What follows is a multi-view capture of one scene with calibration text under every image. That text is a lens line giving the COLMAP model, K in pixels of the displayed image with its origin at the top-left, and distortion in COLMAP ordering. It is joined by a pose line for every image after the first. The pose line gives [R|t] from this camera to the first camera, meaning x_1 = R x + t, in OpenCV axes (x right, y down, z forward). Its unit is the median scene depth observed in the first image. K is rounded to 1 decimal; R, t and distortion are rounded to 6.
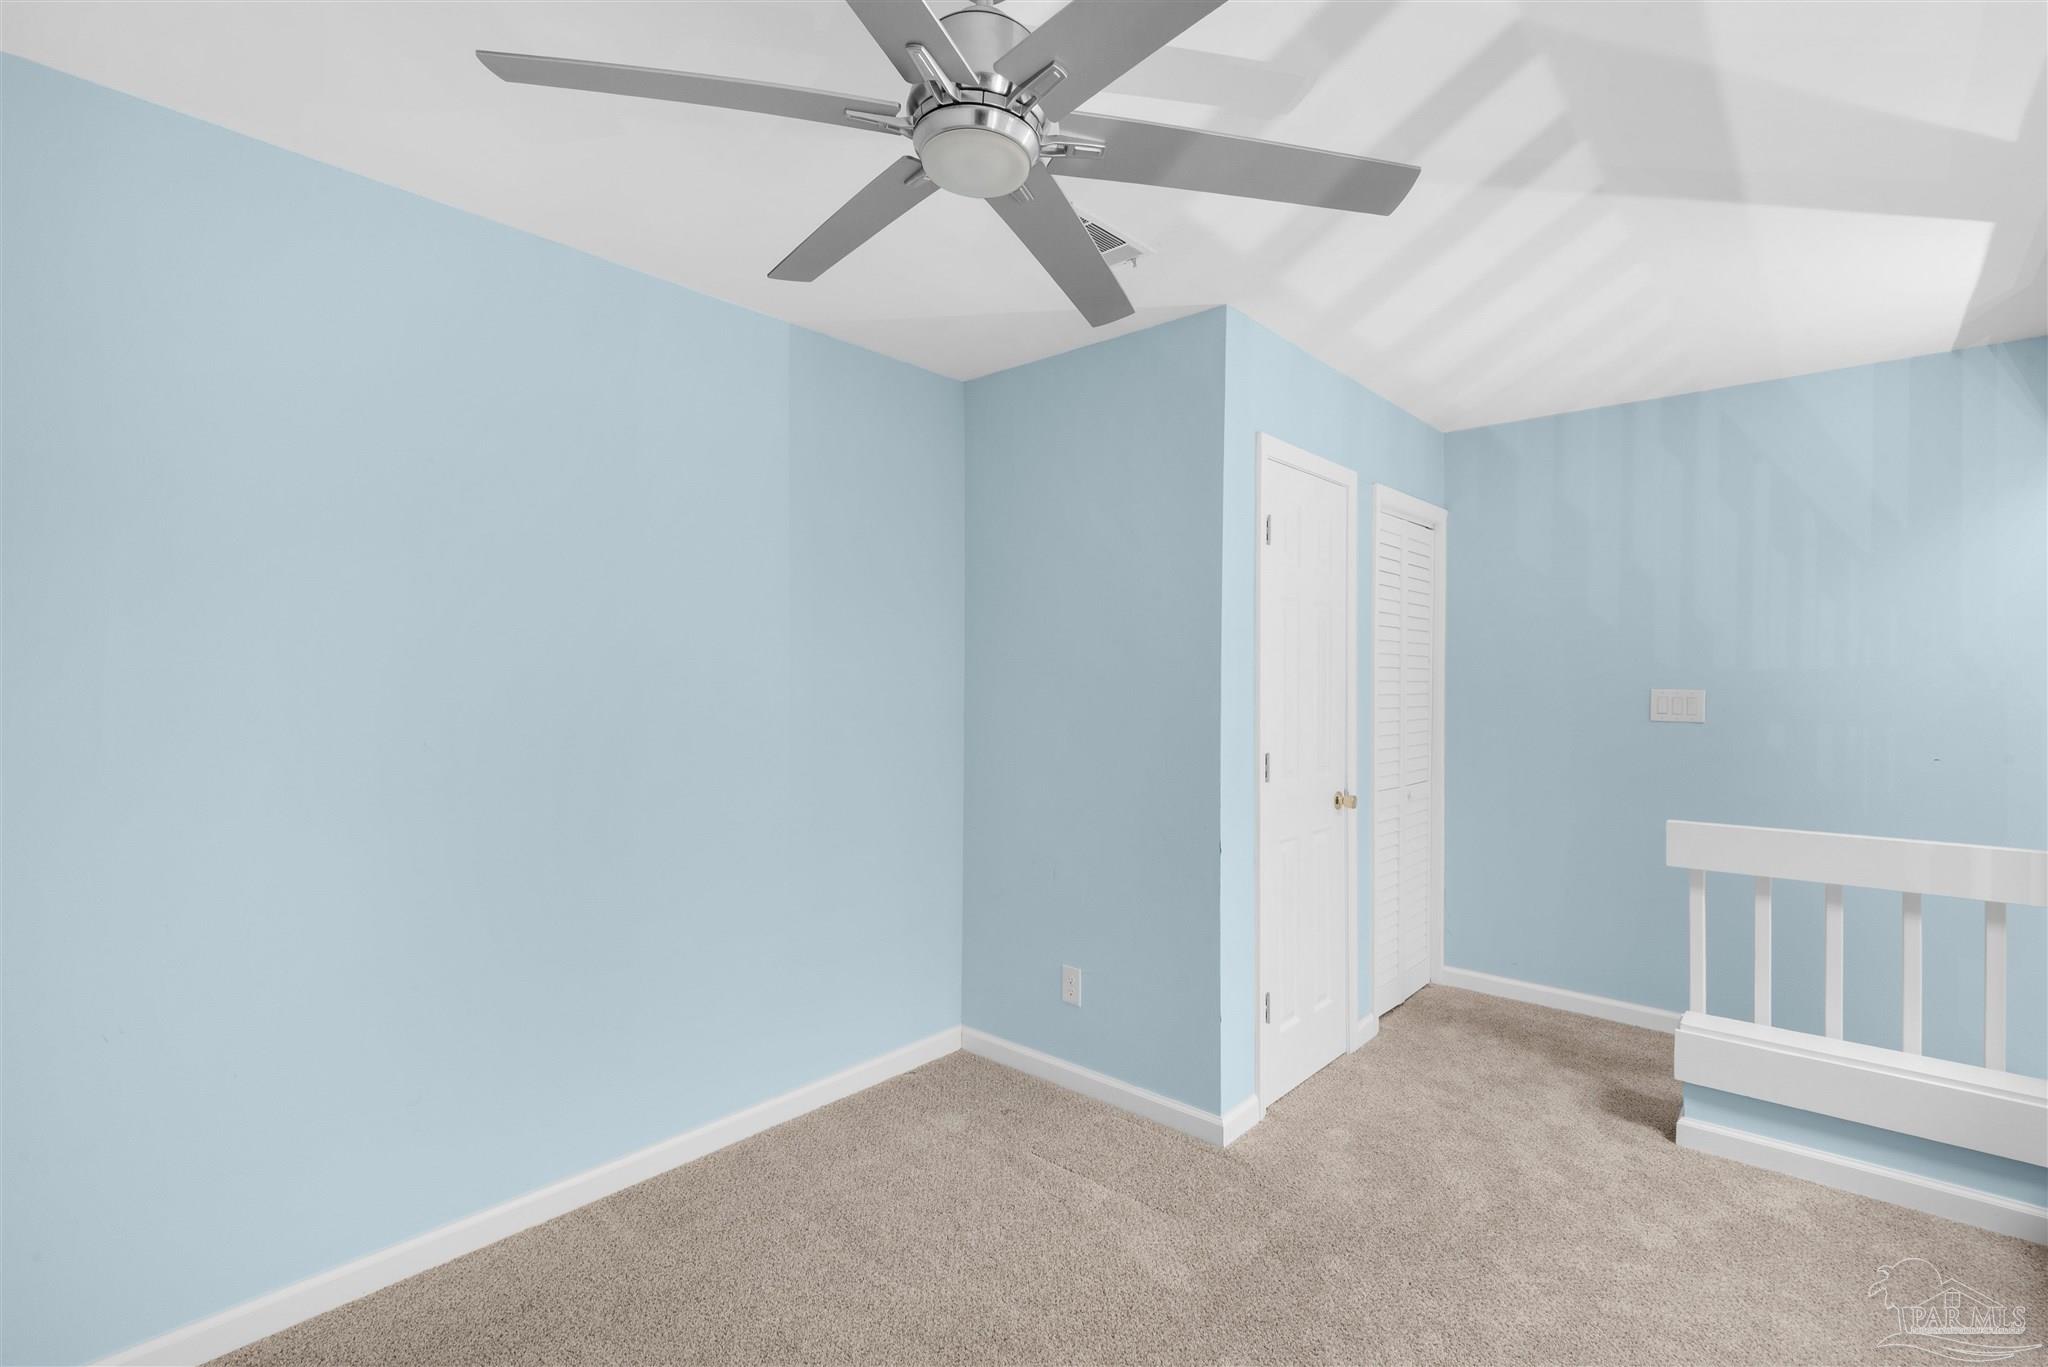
lens RADIAL K [[927.0, 0, 1027.0], [0, 927.0, 676.7], [0, 0, 1]] dist [0.019112, -0.012028]
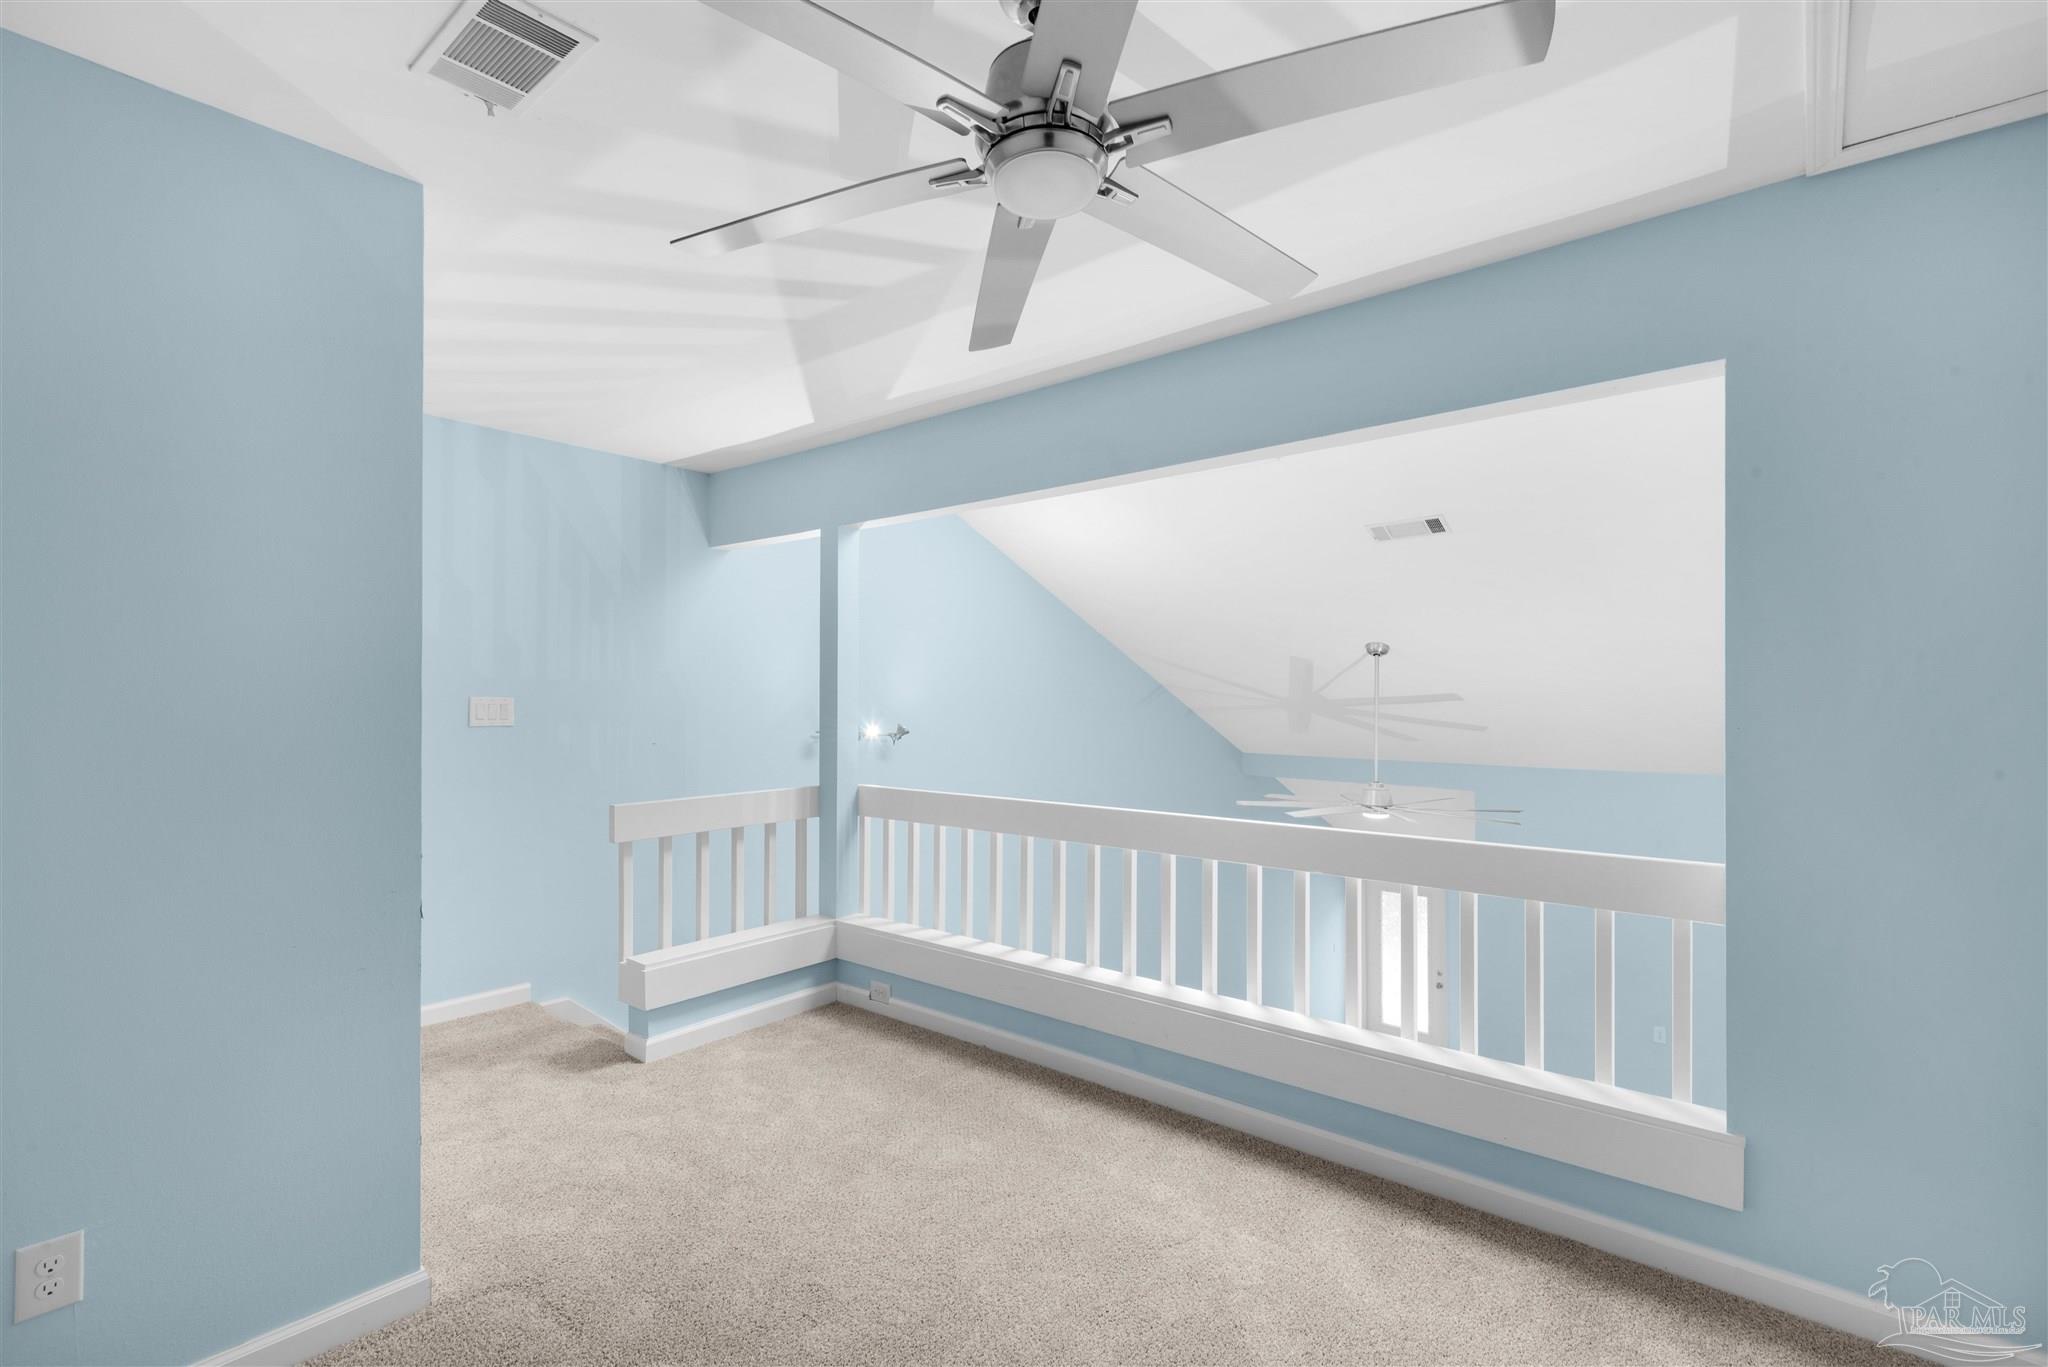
lens RADIAL K [[927.0, 0, 1026.8], [0, 927.0, 692.8], [0, 0, 1]] dist [0.019112, -0.012028]
pose [[-0.028274, -0.003304, 0.999595, -0.545989], [-0.003841, 0.999988, 0.003196, 0.004260], [-0.999593, -0.003749, -0.028287, 0.526247]]
